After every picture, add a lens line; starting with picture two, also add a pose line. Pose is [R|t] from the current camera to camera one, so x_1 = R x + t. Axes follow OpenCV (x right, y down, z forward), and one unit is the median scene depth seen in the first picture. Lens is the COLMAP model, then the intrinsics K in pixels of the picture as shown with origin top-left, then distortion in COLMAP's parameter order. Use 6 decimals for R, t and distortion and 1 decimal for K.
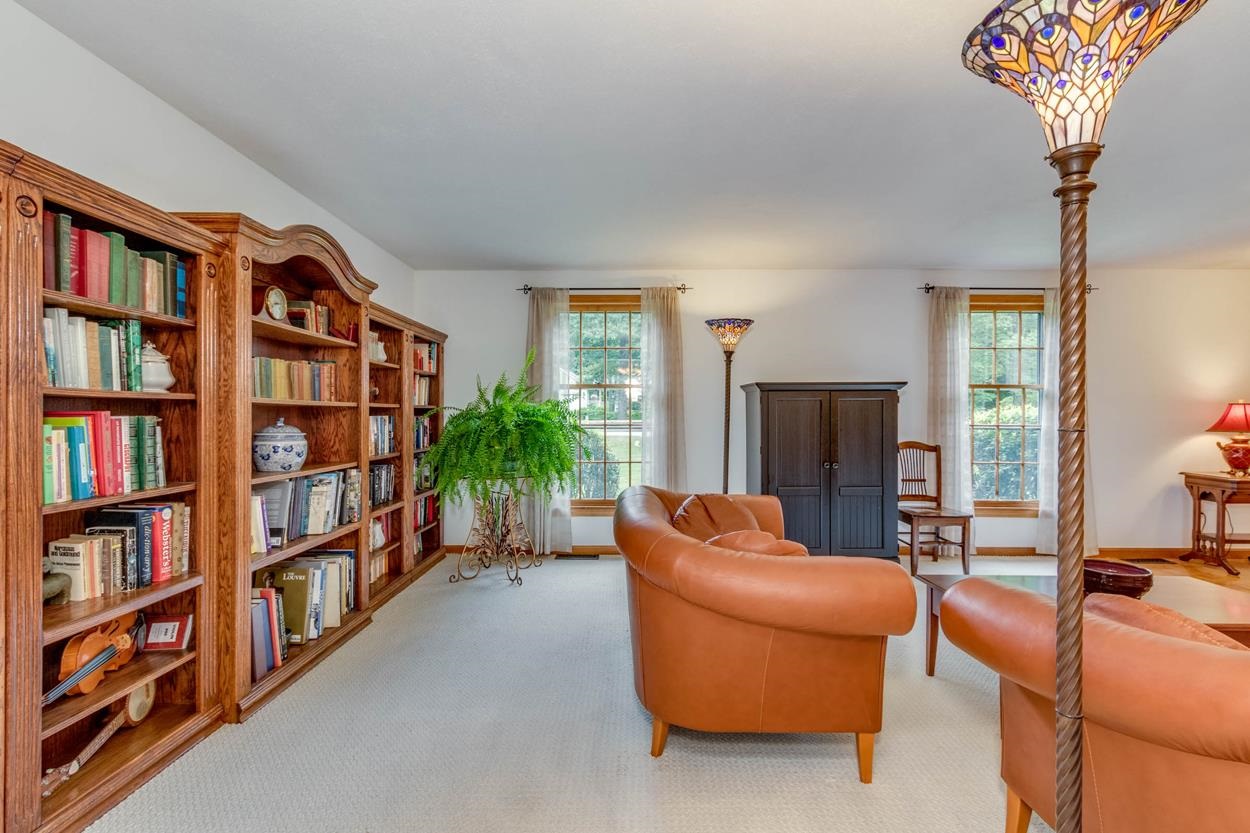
lens RADIAL K [[563.6, 0, 623.8], [0, 563.6, 416.7], [0, 0, 1]] dist [0.005988, -0.002724]
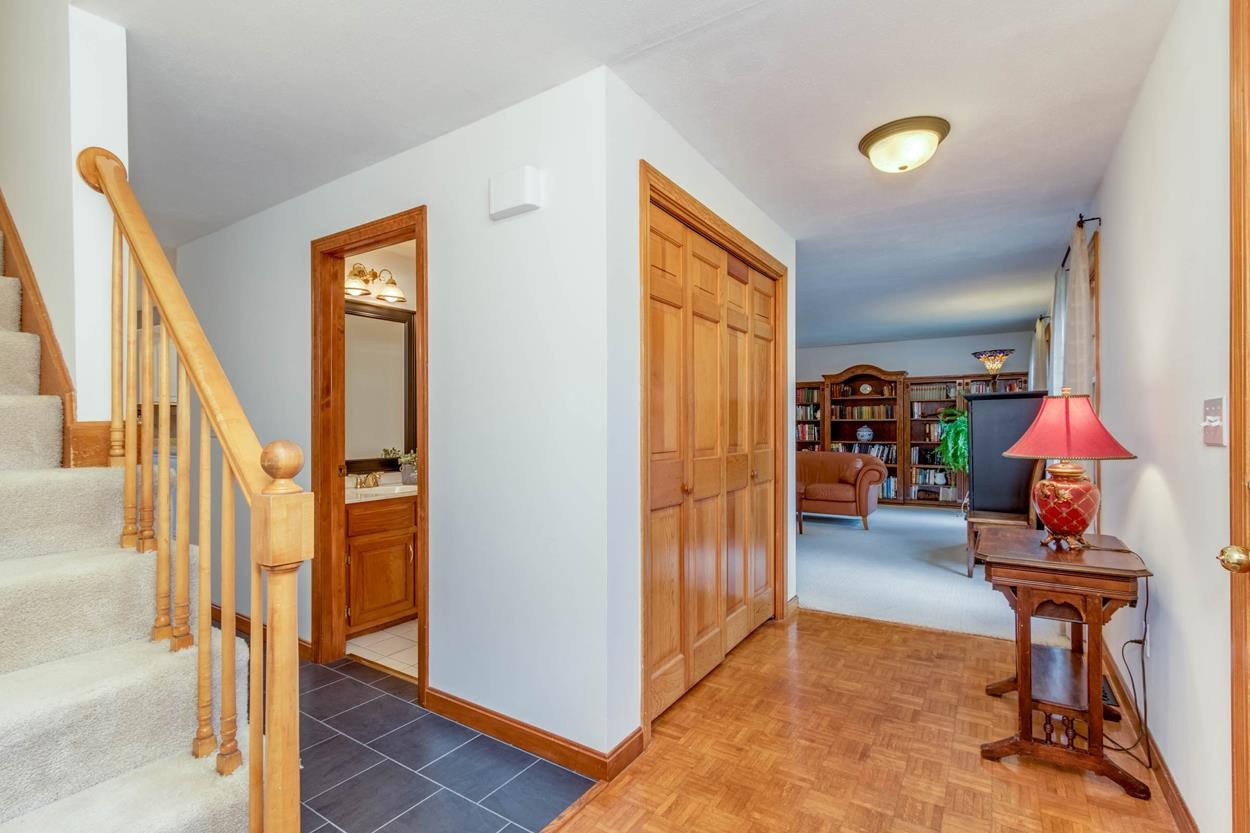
lens RADIAL K [[563.6, 0, 624.8], [0, 563.6, 421.3], [0, 0, 1]] dist [0.005988, -0.002724]
pose [[-0.541760, -0.007826, -0.840497, 2.737221], [-0.004119, 0.999969, -0.006656, 0.005966], [0.840523, -0.000144, -0.541775, 1.562203]]
